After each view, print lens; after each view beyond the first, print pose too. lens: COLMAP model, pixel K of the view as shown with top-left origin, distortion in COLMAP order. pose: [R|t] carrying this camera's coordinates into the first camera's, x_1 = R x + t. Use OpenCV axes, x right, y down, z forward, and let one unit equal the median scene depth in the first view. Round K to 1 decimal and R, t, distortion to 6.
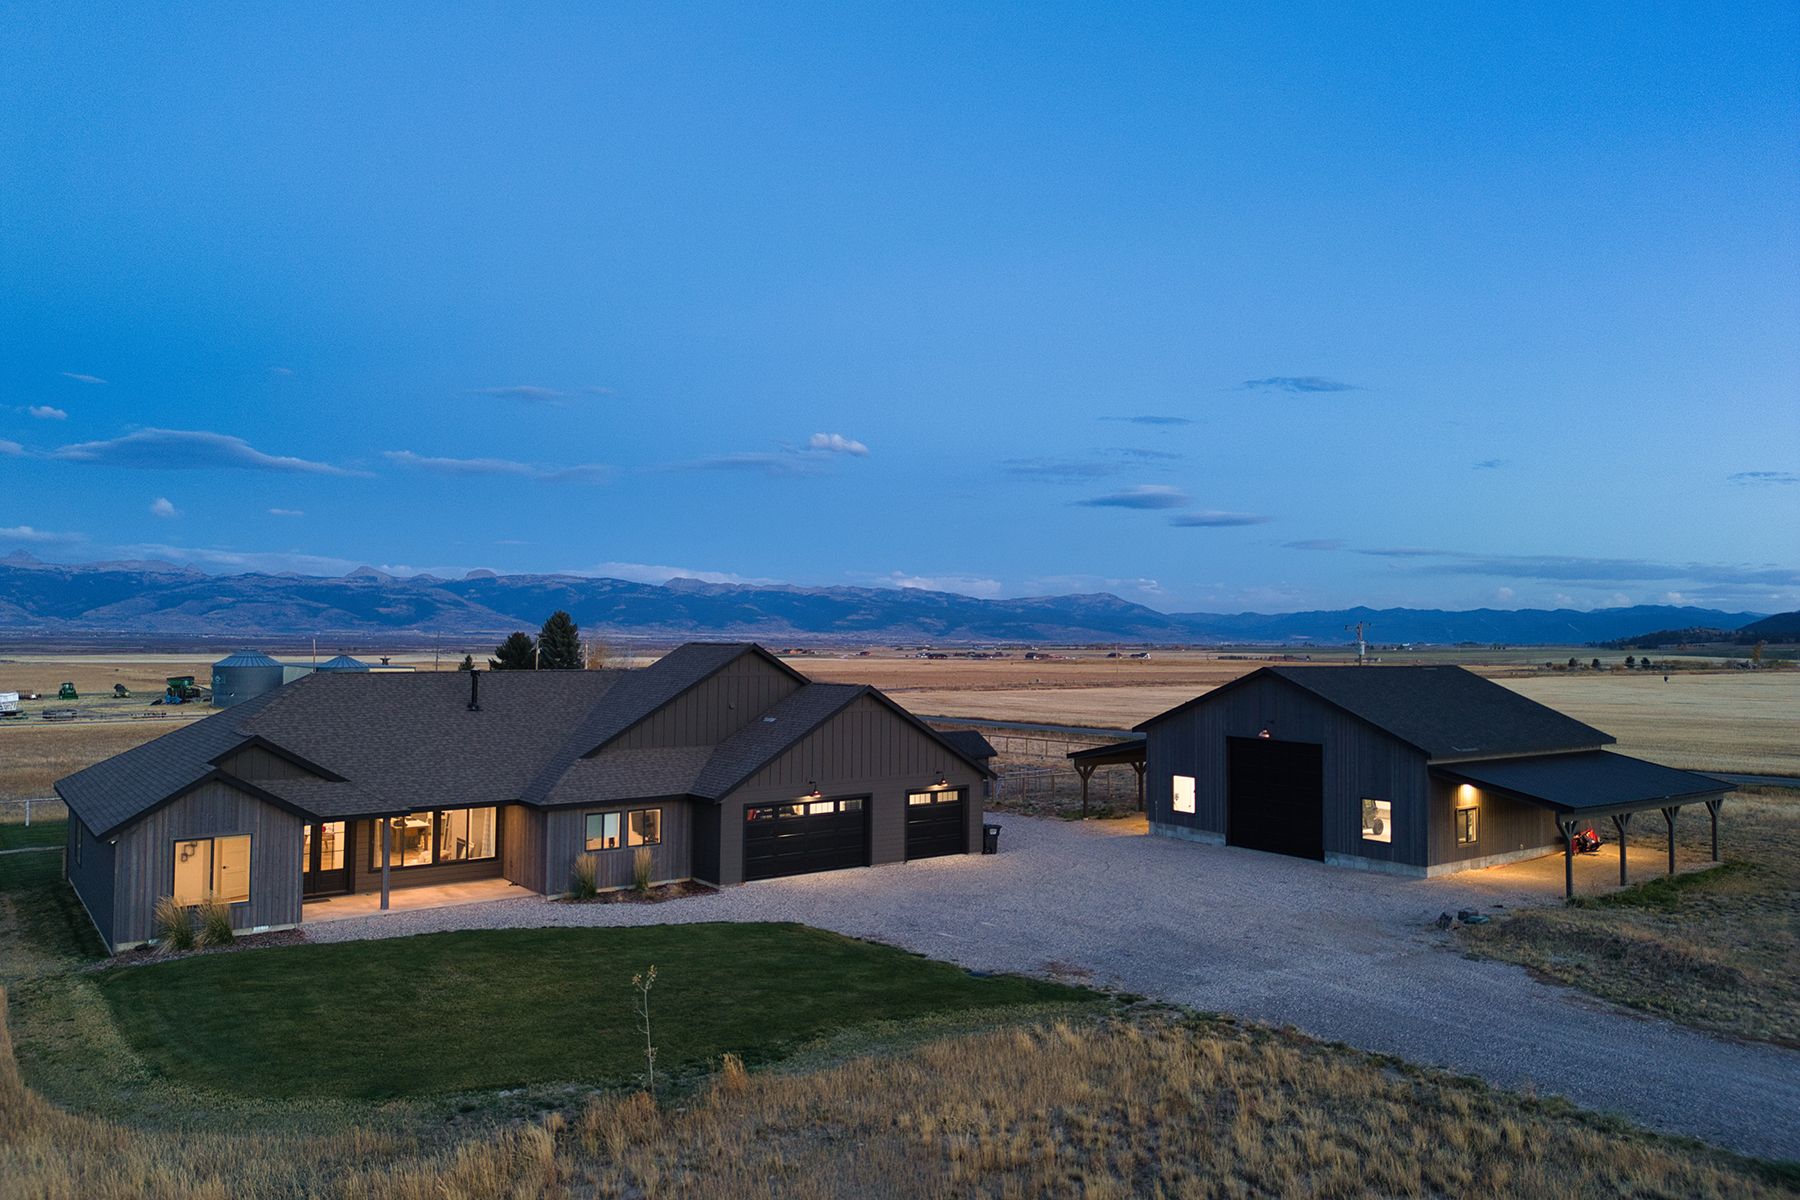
lens RADIAL K [[1250.7, 0, 900.0], [0, 1250.7, 600.0], [0, 0, 1]] dist [0.115600, -0.132583]
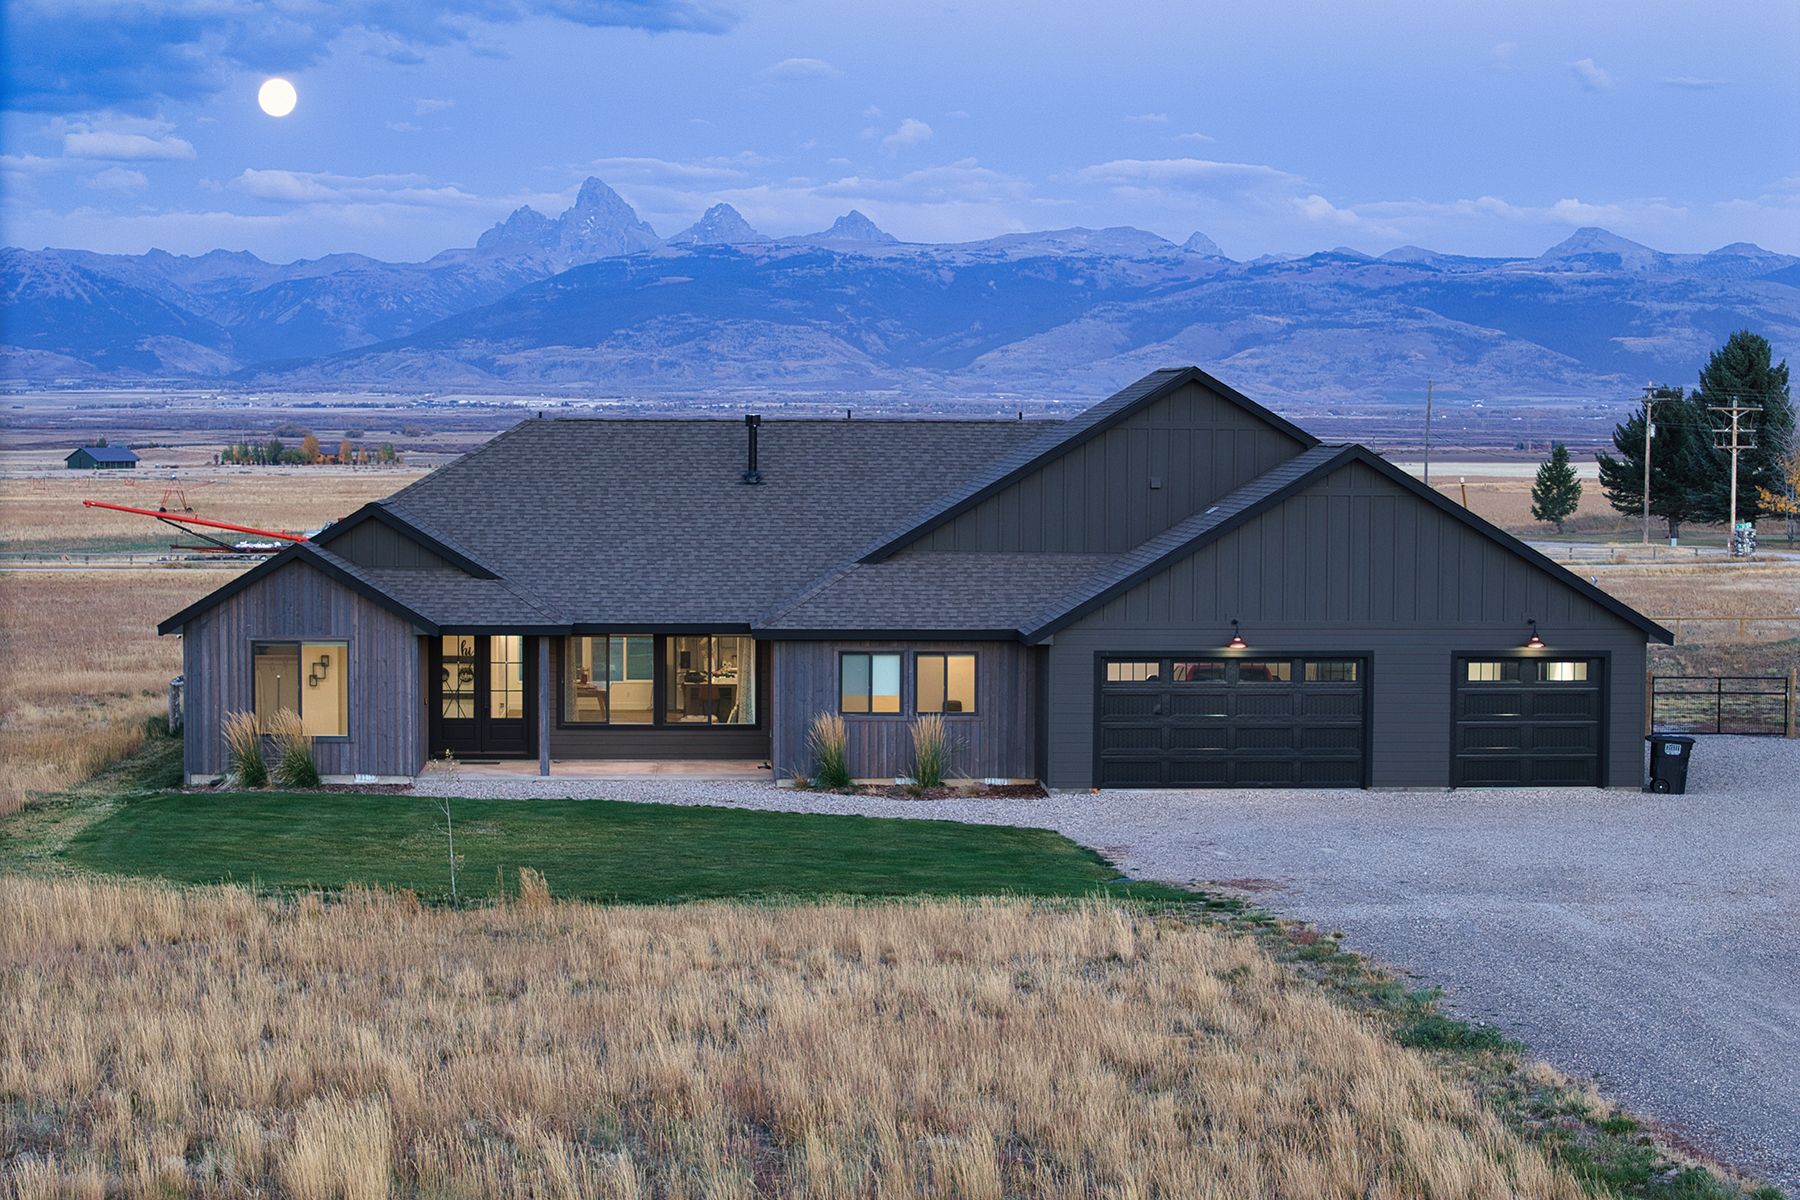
lens RADIAL K [[3607.4, 0, 900.0], [0, 3607.4, 600.0], [0, 0, 1]] dist [-0.173544, 0.580101]
pose [[0.831121, 0.025096, -0.555526, 0.653562], [0.019969, 0.996990, 0.074915, 0.016615], [0.555733, -0.073357, 0.828118, -0.353484]]
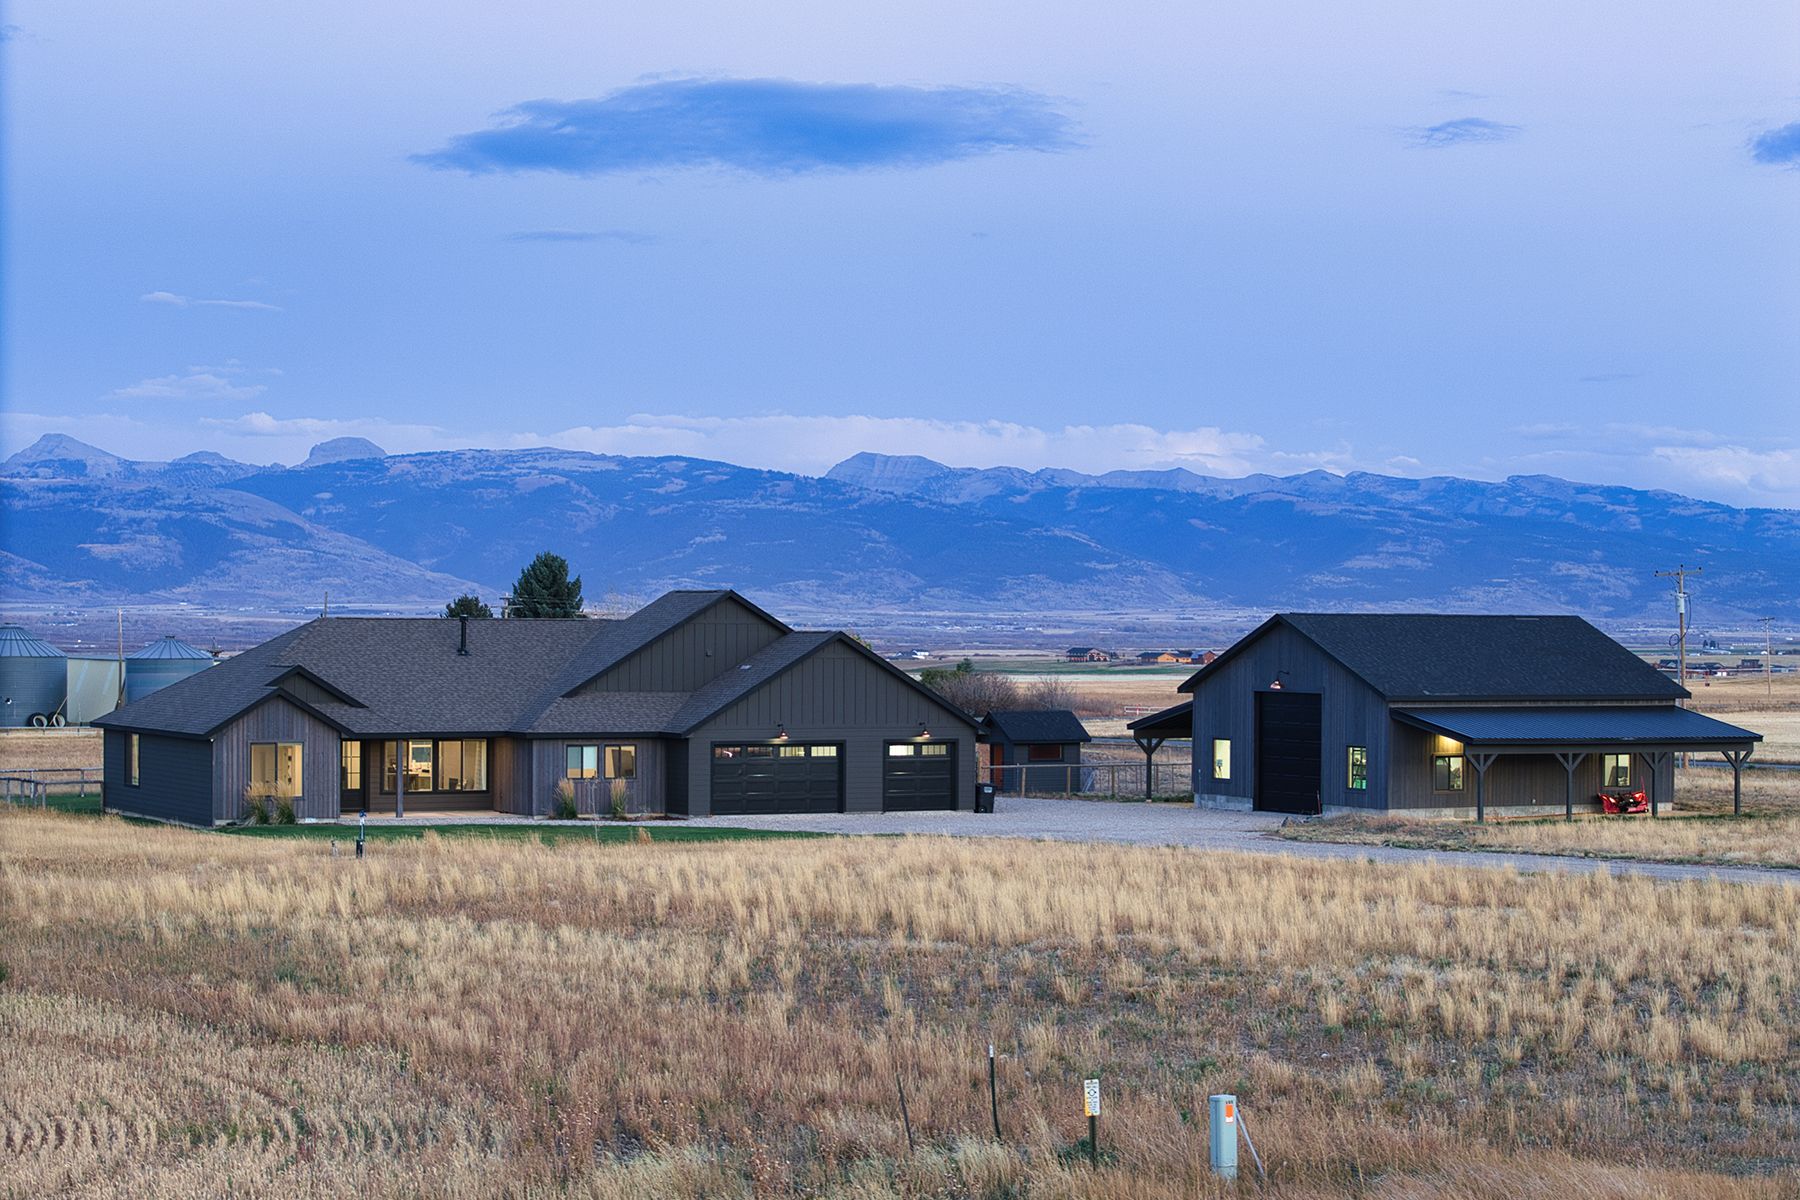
lens RADIAL K [[3607.4, 0, 900.0], [0, 3607.4, 600.0], [0, 0, 1]] dist [-0.173544, 0.580101]
pose [[0.986084, -0.003768, -0.166207, 0.500077], [0.007747, 0.999699, 0.023298, -0.023134], [0.166069, -0.024262, 0.985816, -1.822233]]
